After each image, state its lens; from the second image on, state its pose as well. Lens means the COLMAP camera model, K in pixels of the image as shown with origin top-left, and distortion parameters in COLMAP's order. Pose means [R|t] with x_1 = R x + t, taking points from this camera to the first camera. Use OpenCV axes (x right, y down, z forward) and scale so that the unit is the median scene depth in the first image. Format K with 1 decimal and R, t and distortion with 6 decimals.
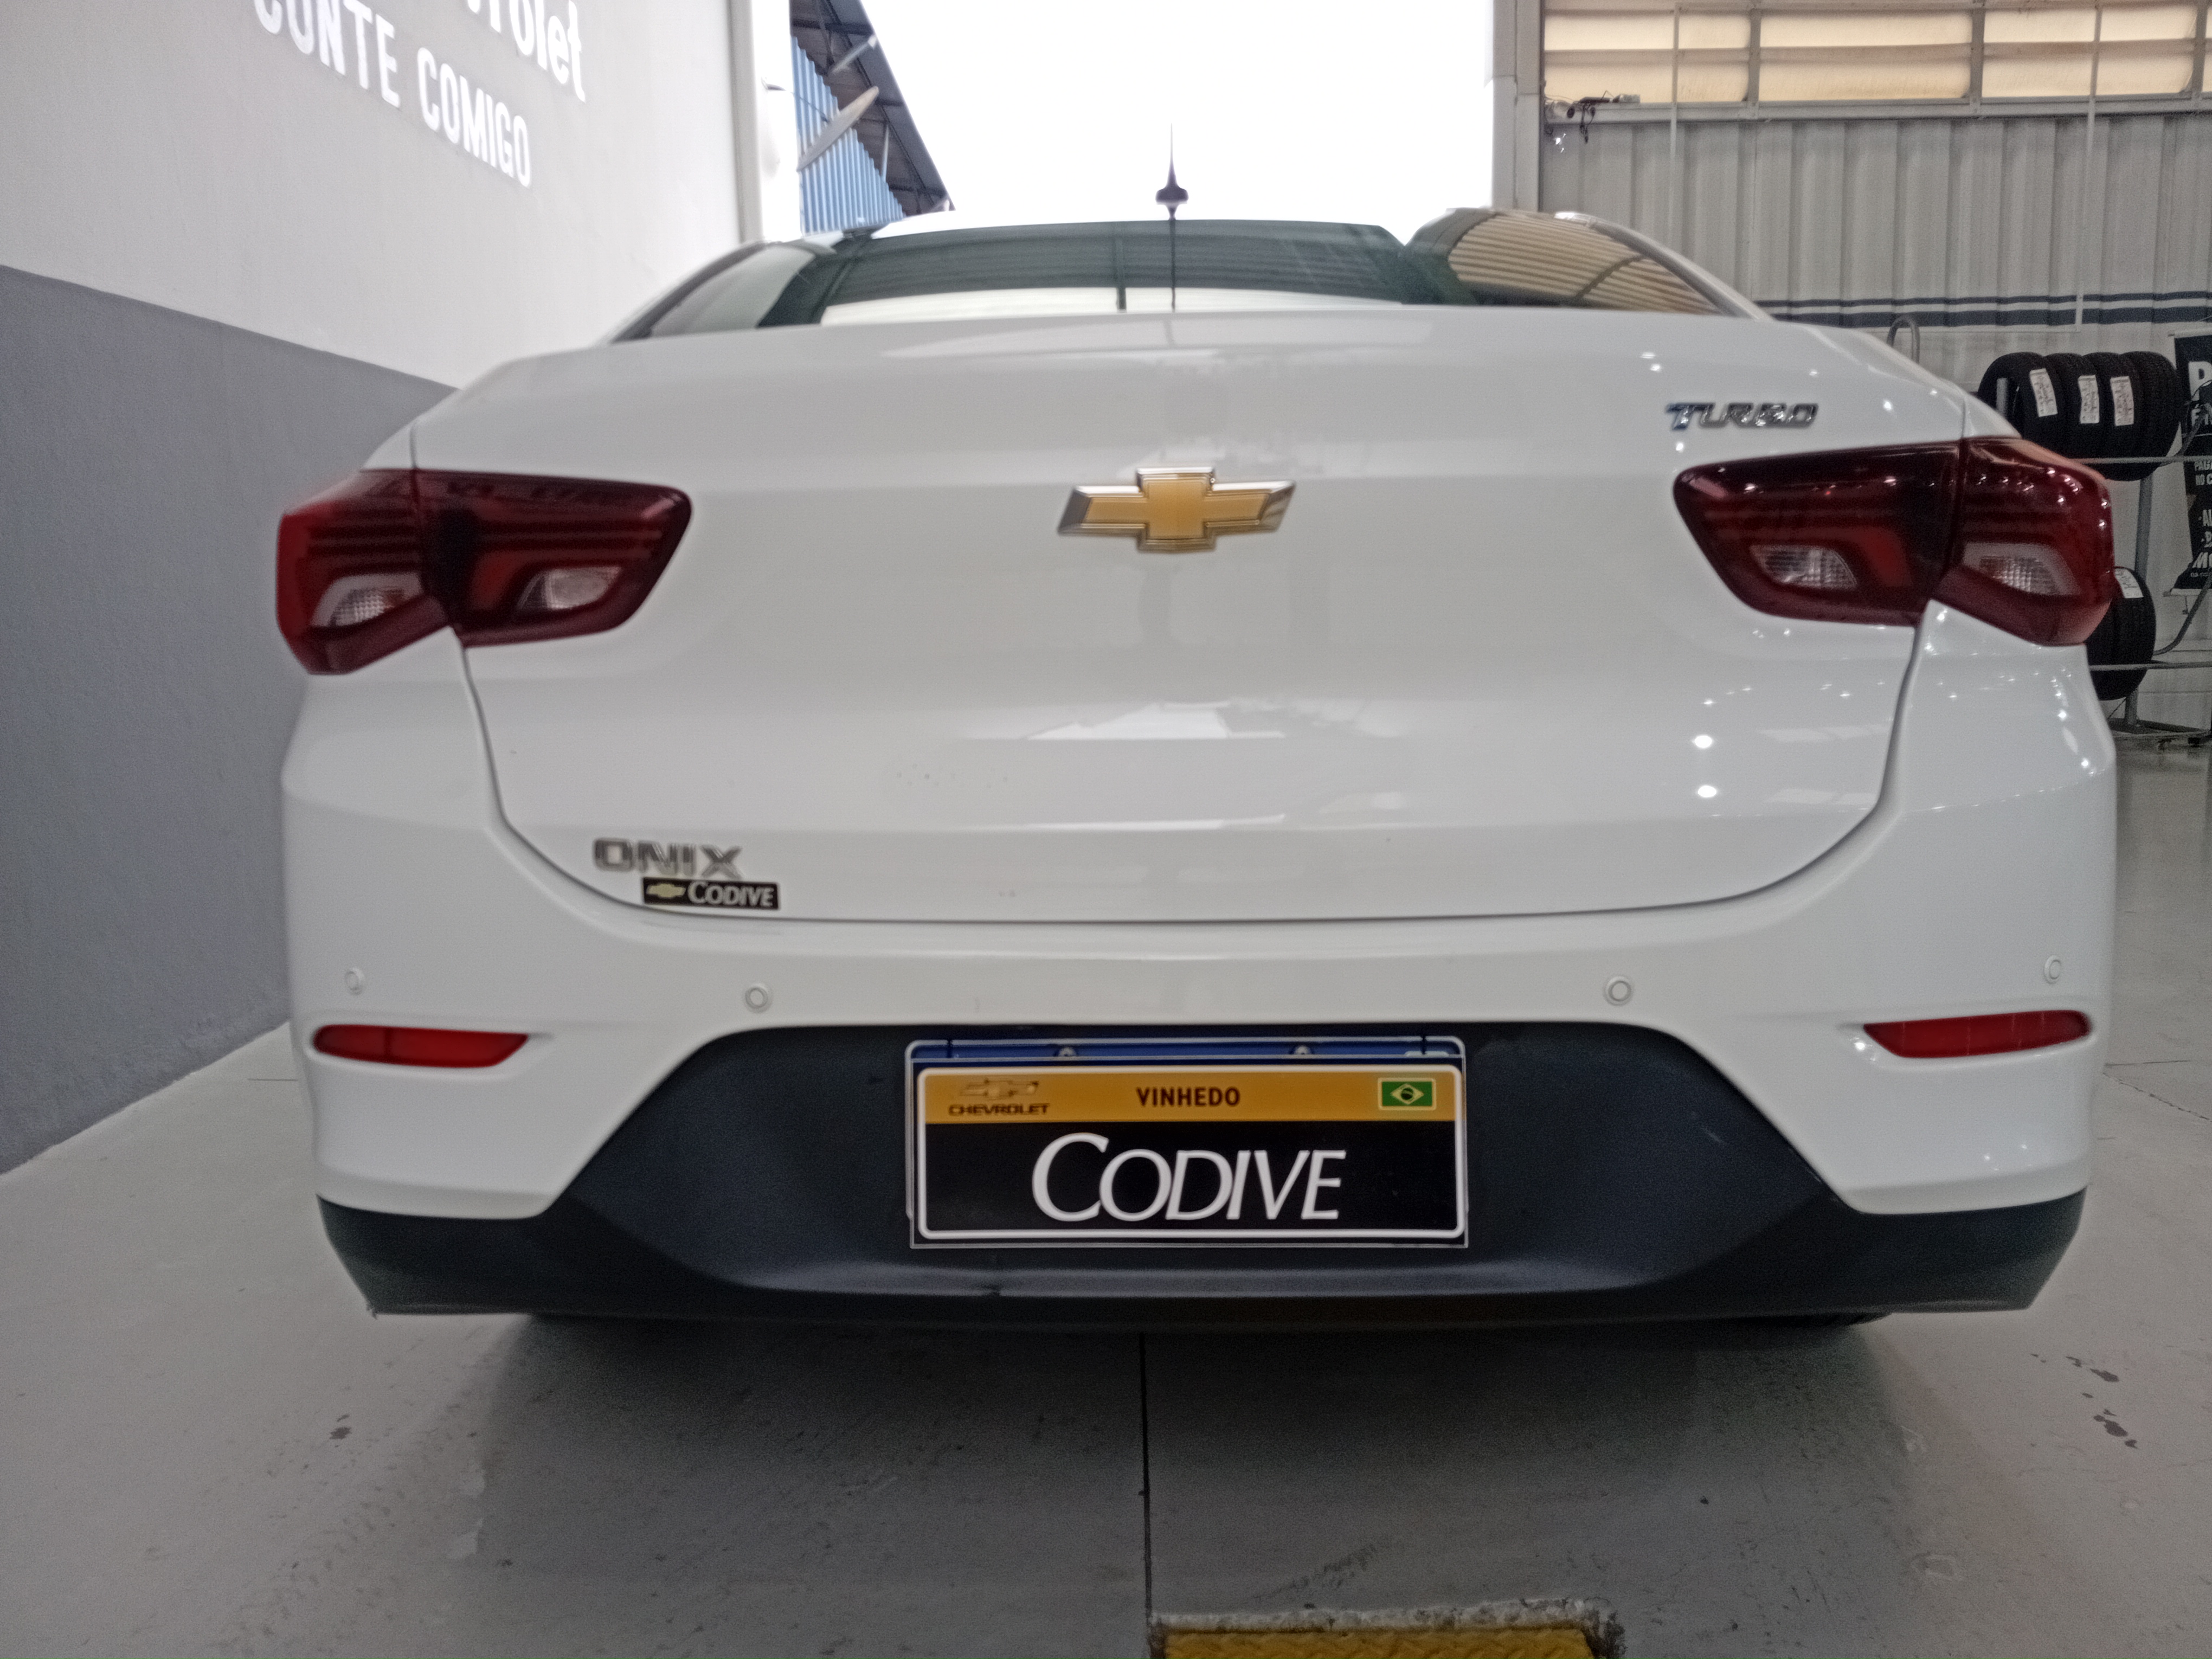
lens RADIAL K [[1720.6, 0, 1106.0], [0, 1720.6, 829.5], [0, 0, 1]] dist [0.097681, -0.193026]
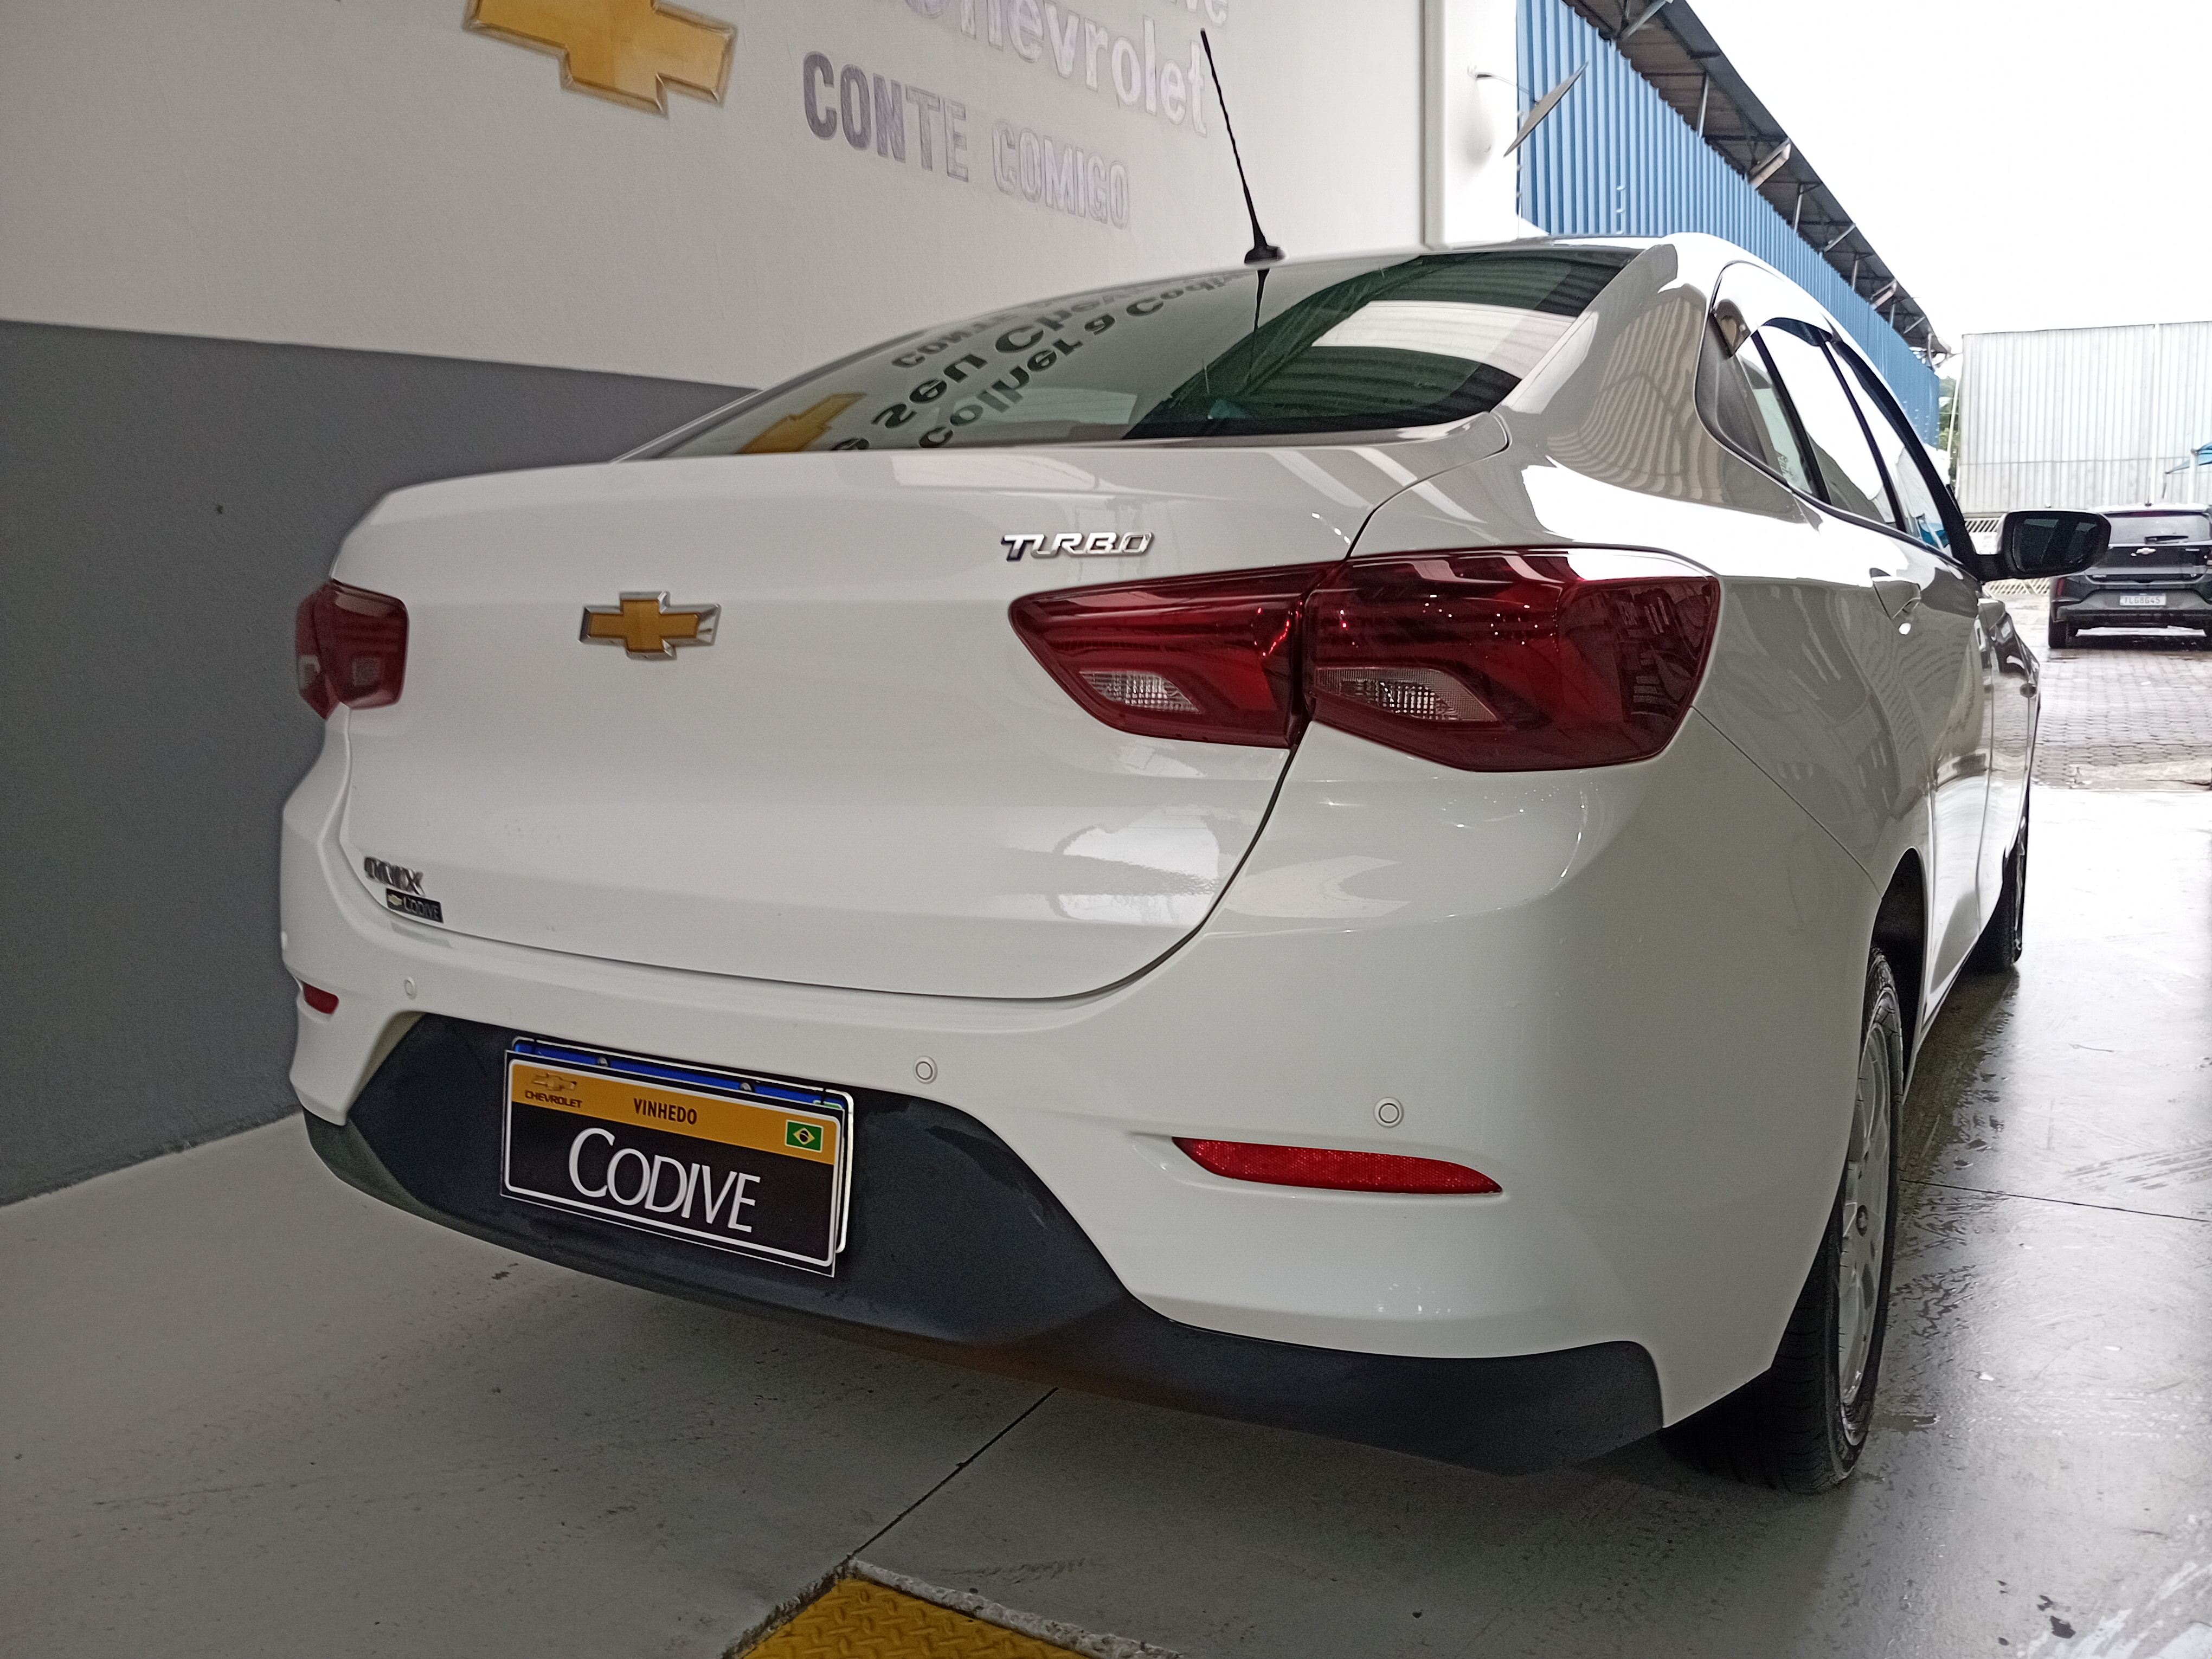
lens RADIAL K [[1743.2, 0, 1106.0], [0, 1743.2, 829.5], [0, 0, 1]] dist [0.097271, -0.211169]
pose [[0.871204, 0.072016, -0.485610, 0.889260], [-0.063305, 0.997403, 0.034343, -0.101389], [0.486822, 0.000821, 0.873501, 0.081756]]
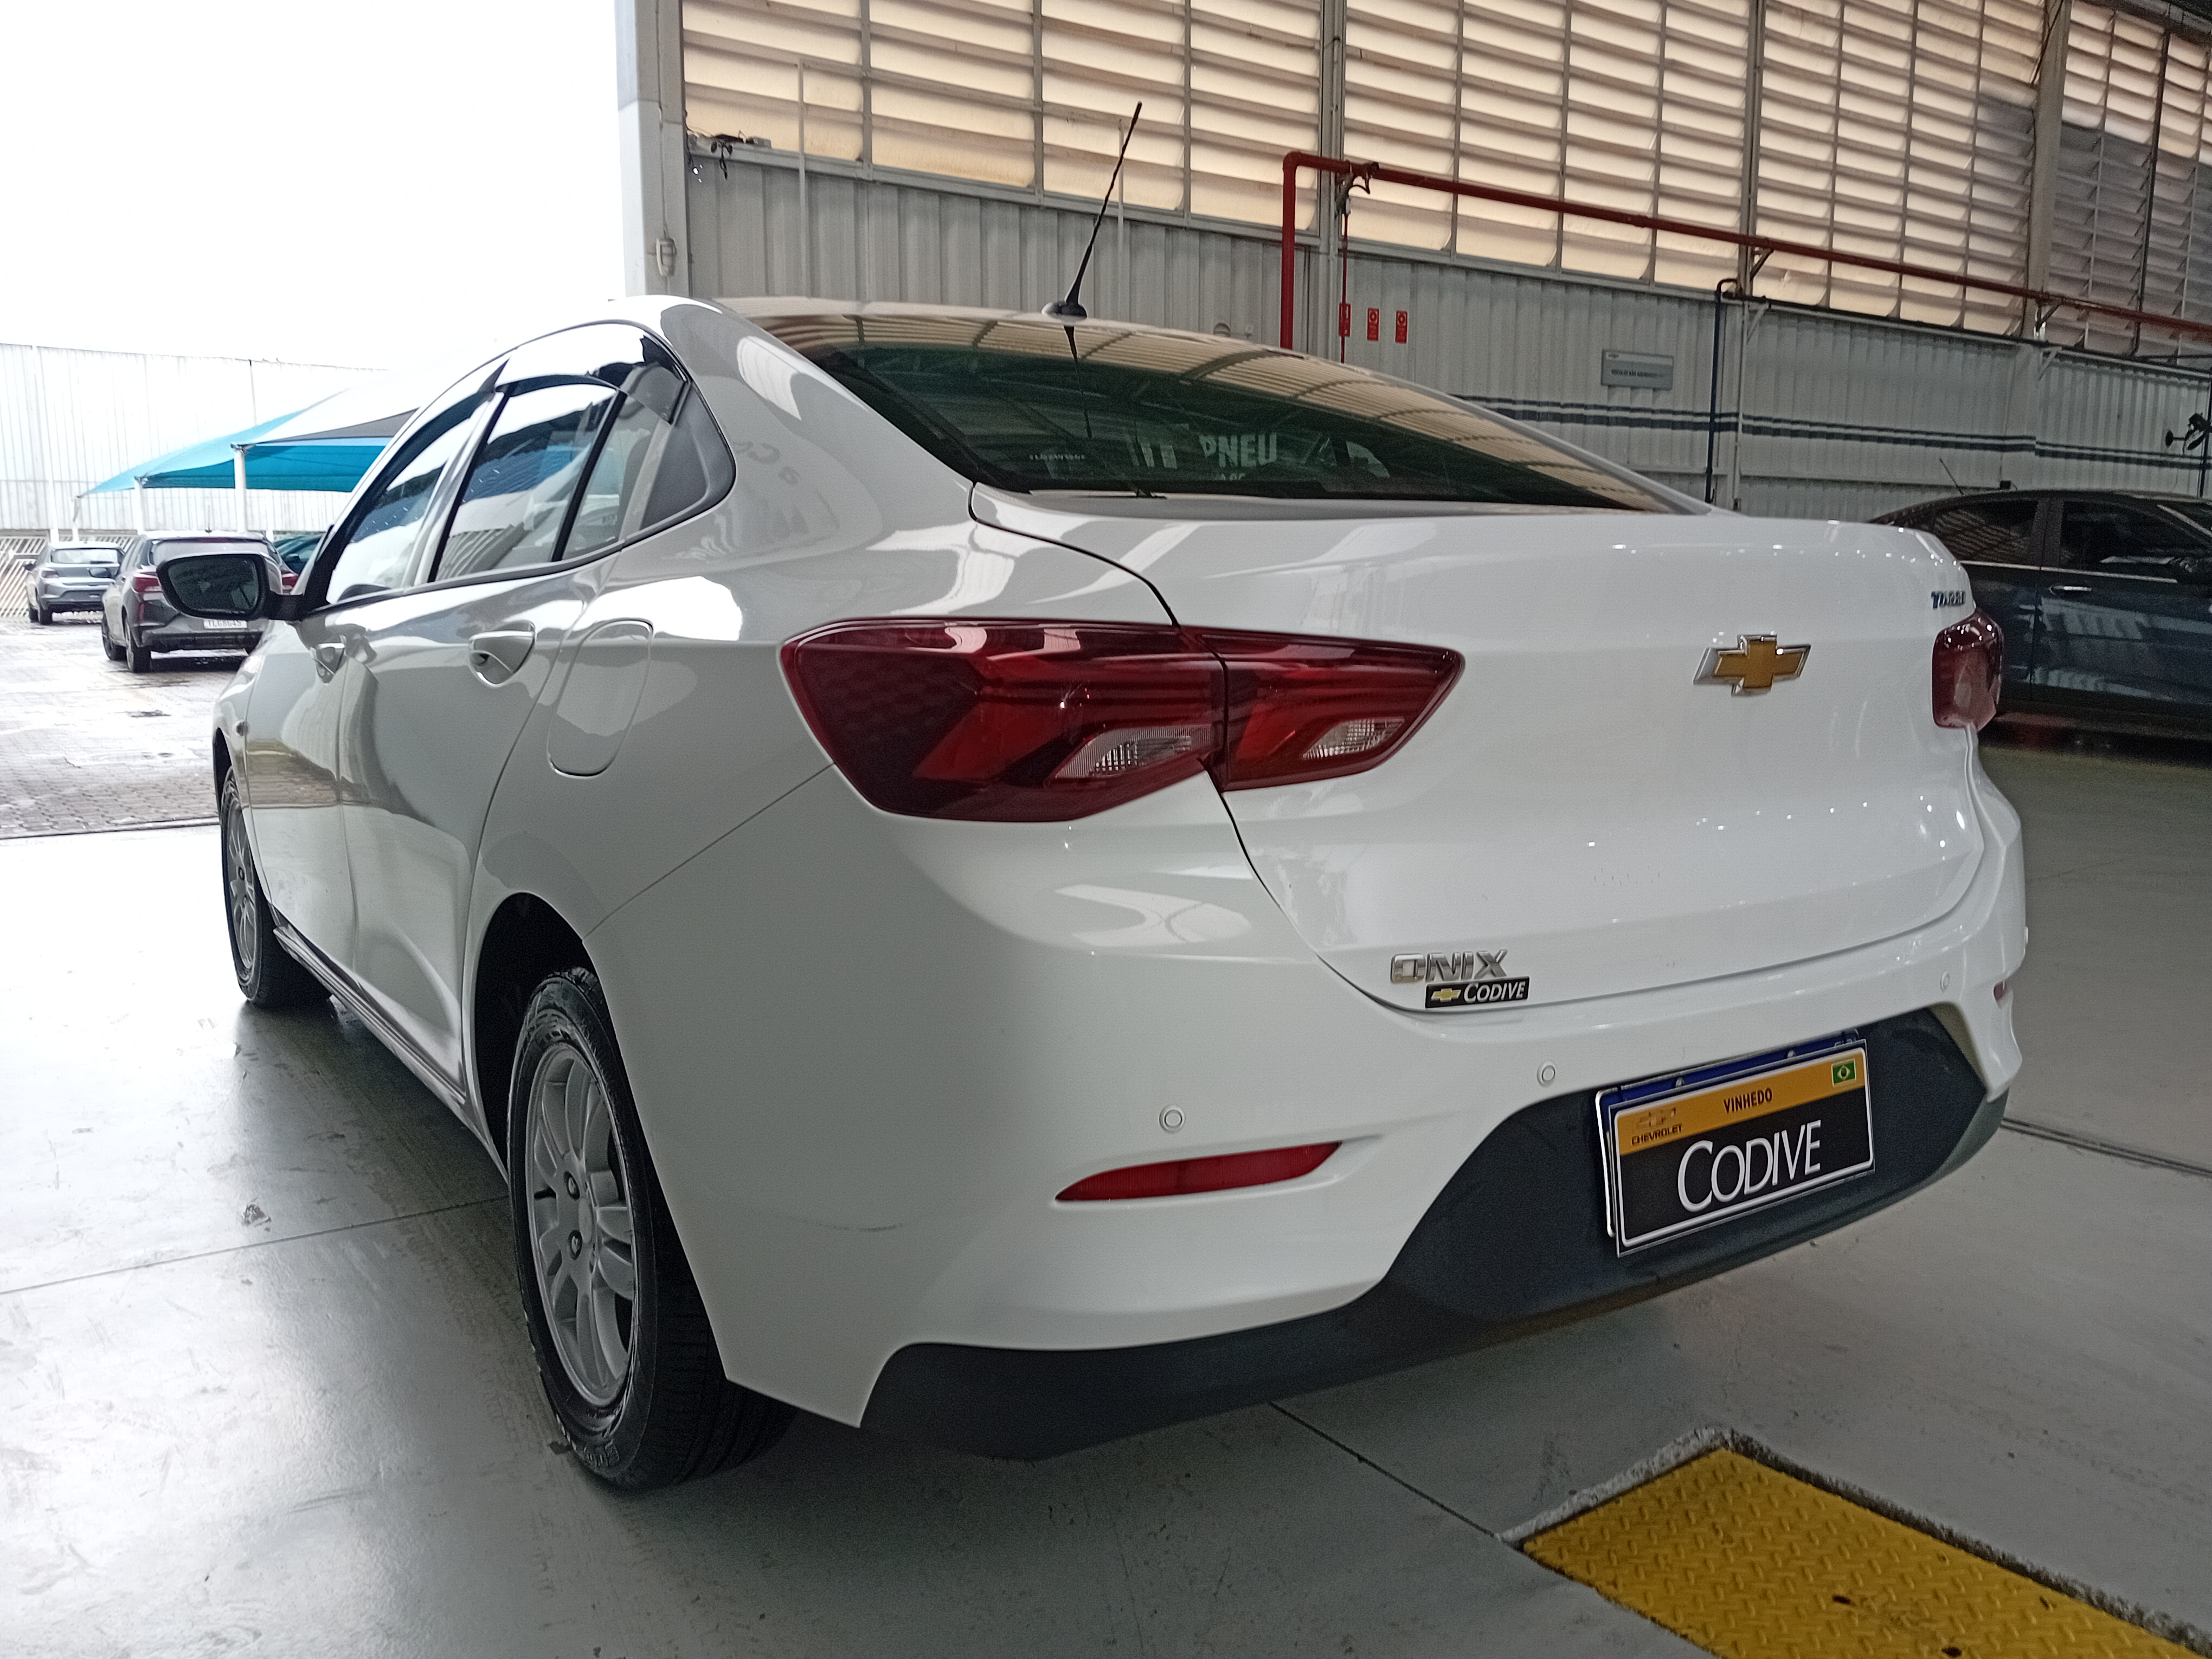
lens RADIAL K [[1743.2, 0, 1106.0], [0, 1743.2, 829.5], [0, 0, 1]] dist [0.097271, -0.211169]
pose [[0.800126, -0.070892, 0.595628, -1.135728], [0.068789, 0.997285, 0.026291, -0.122327], [-0.595874, 0.019936, 0.802830, 0.199991]]
